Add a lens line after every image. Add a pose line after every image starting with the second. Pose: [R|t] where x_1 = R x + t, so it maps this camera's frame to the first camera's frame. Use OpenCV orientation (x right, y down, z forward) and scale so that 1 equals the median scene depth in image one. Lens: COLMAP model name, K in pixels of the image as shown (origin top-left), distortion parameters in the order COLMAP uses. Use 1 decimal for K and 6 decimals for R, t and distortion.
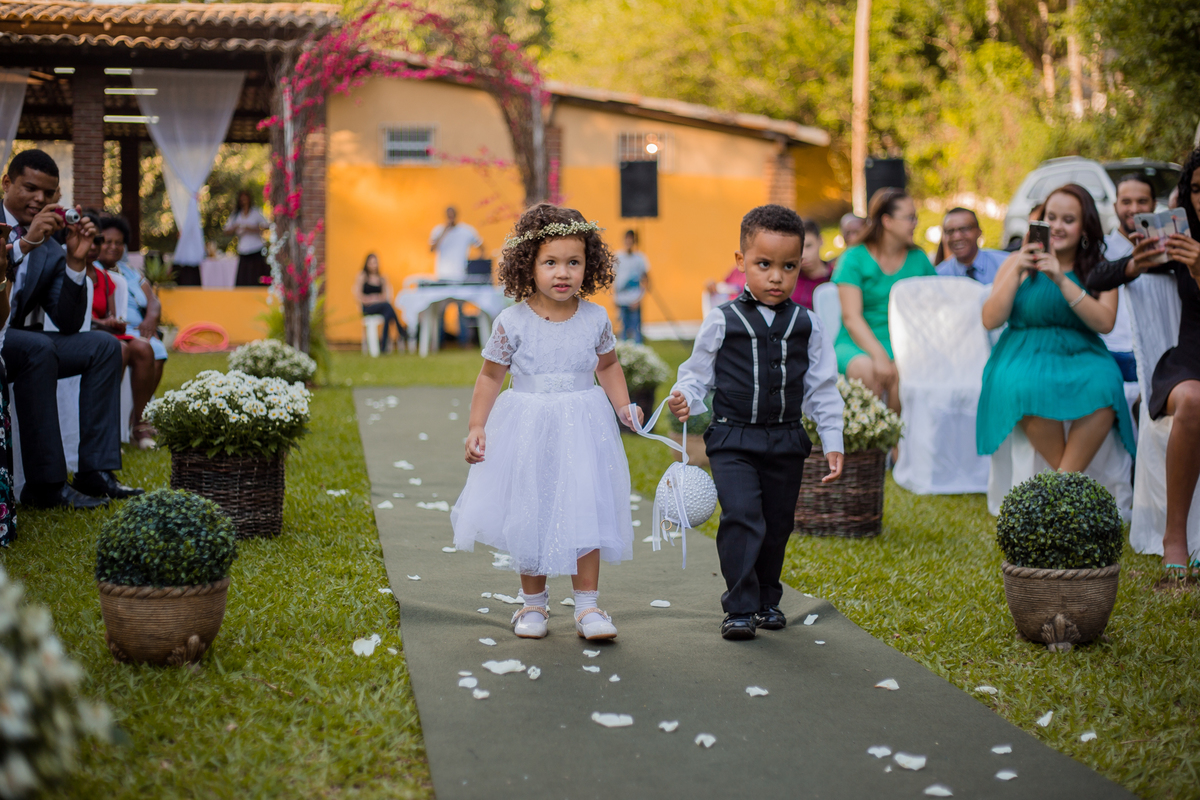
lens RADIAL K [[1724.0, 0, 600.5], [0, 1724.0, 398.0], [0, 0, 1]] dist [-0.014051, 0.000000]
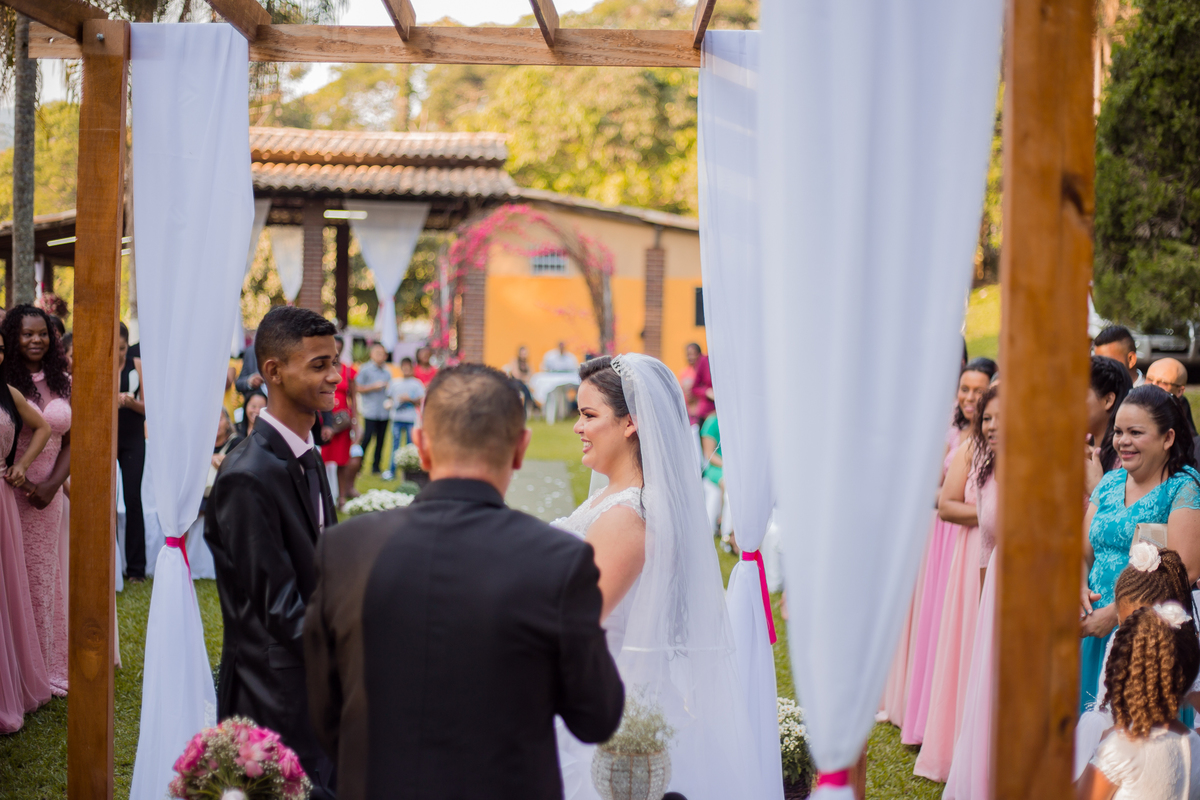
lens RADIAL K [[1724.0, 0, 600.0], [0, 1724.0, 400.7], [0, 0, 1]] dist [-0.014051, 0.000000]
pose [[0.993061, 0.023234, -0.115283, 0.074062], [-0.024189, 0.999684, -0.006894, -0.027789], [0.115087, 0.009634, 0.993309, -0.276651]]
